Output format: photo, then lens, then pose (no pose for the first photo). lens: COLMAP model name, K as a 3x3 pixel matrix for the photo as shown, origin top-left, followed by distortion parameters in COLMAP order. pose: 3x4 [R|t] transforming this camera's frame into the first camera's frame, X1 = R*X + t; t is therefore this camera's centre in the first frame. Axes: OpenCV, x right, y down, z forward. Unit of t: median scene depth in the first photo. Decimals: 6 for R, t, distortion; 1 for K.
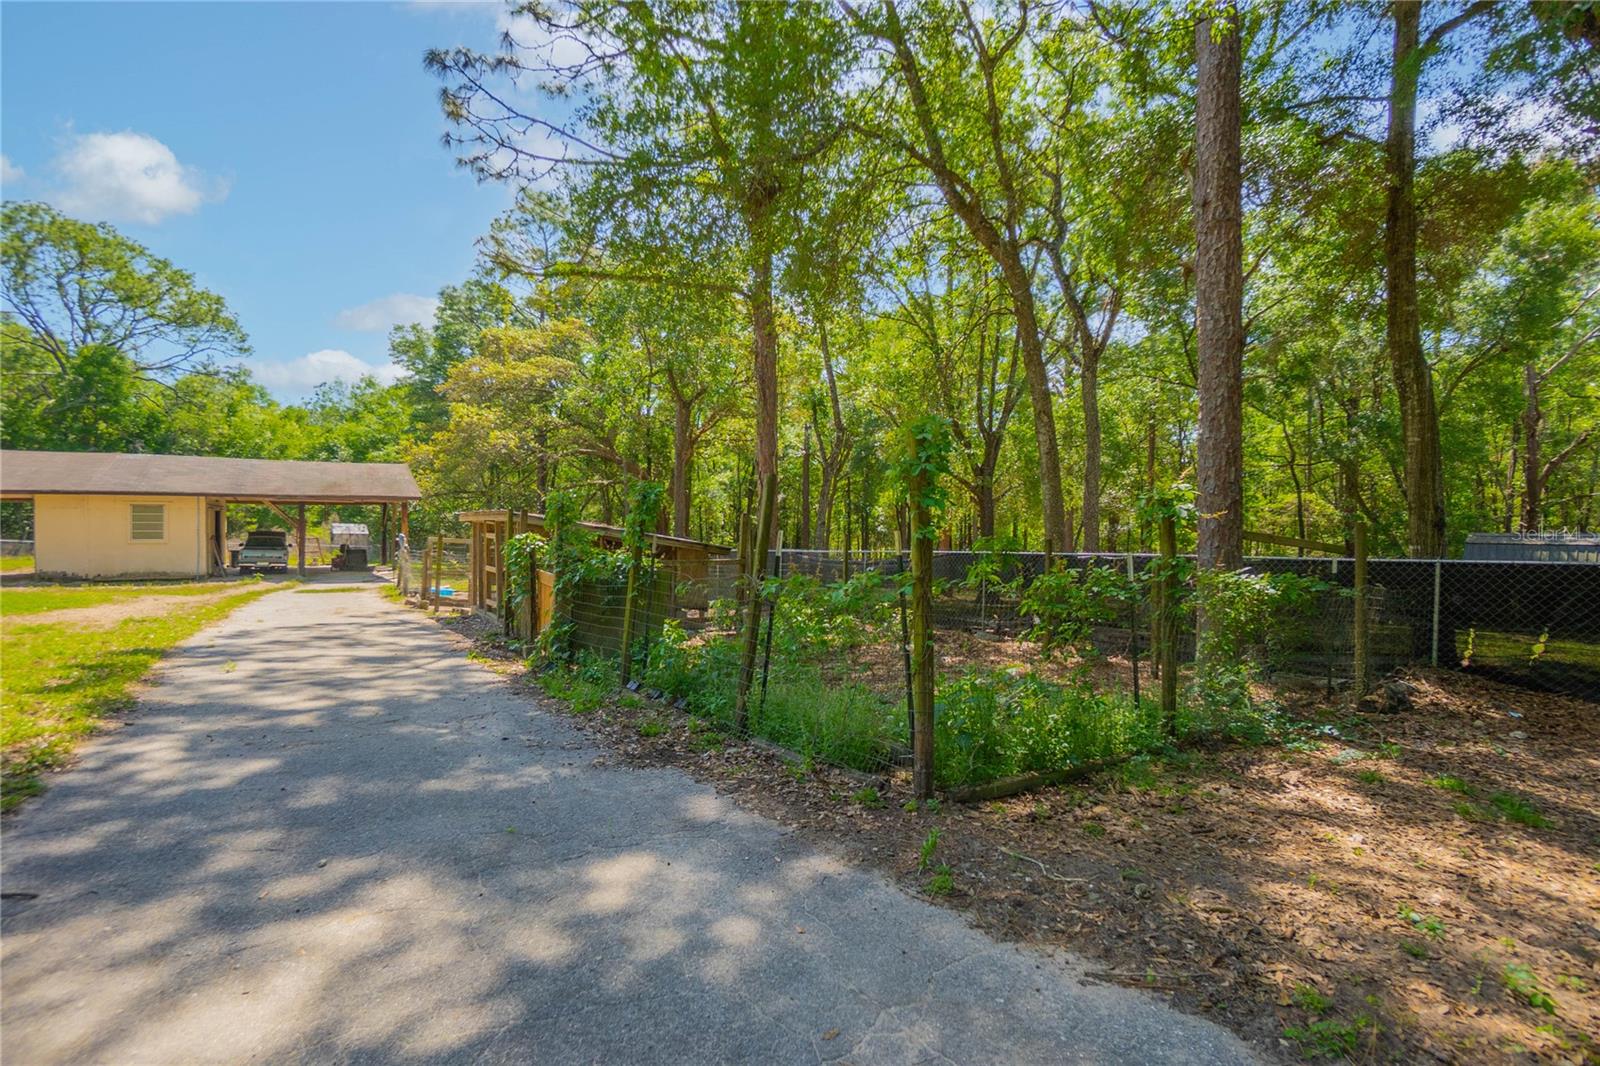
lens RADIAL K [[717.0, 0, 800.0], [0, 717.0, 533.0], [0, 0, 1]] dist [-0.062944, 0.023855]
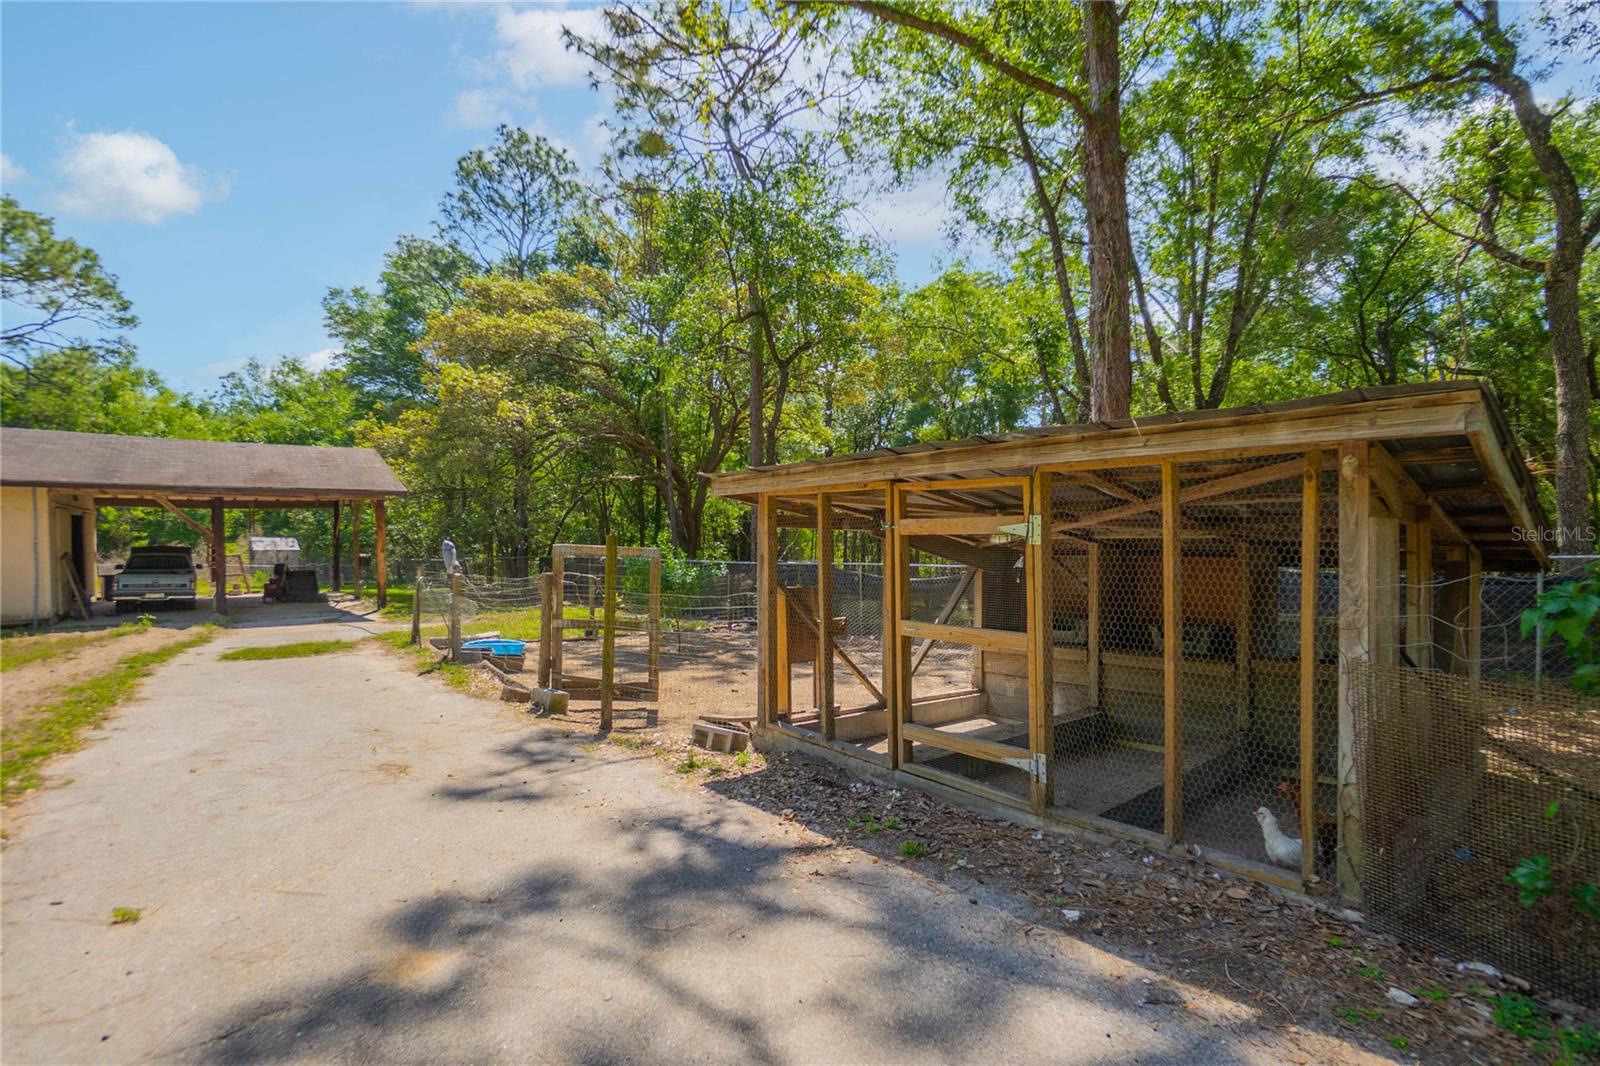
lens RADIAL K [[717.0, 0, 800.0], [0, 717.0, 533.0], [0, 0, 1]] dist [-0.062944, 0.023855]
pose [[0.995395, -0.016759, 0.094382, -0.186910], [0.018141, 0.999740, -0.013803, 0.004186], [-0.094126, 0.015452, 0.995440, 0.242513]]
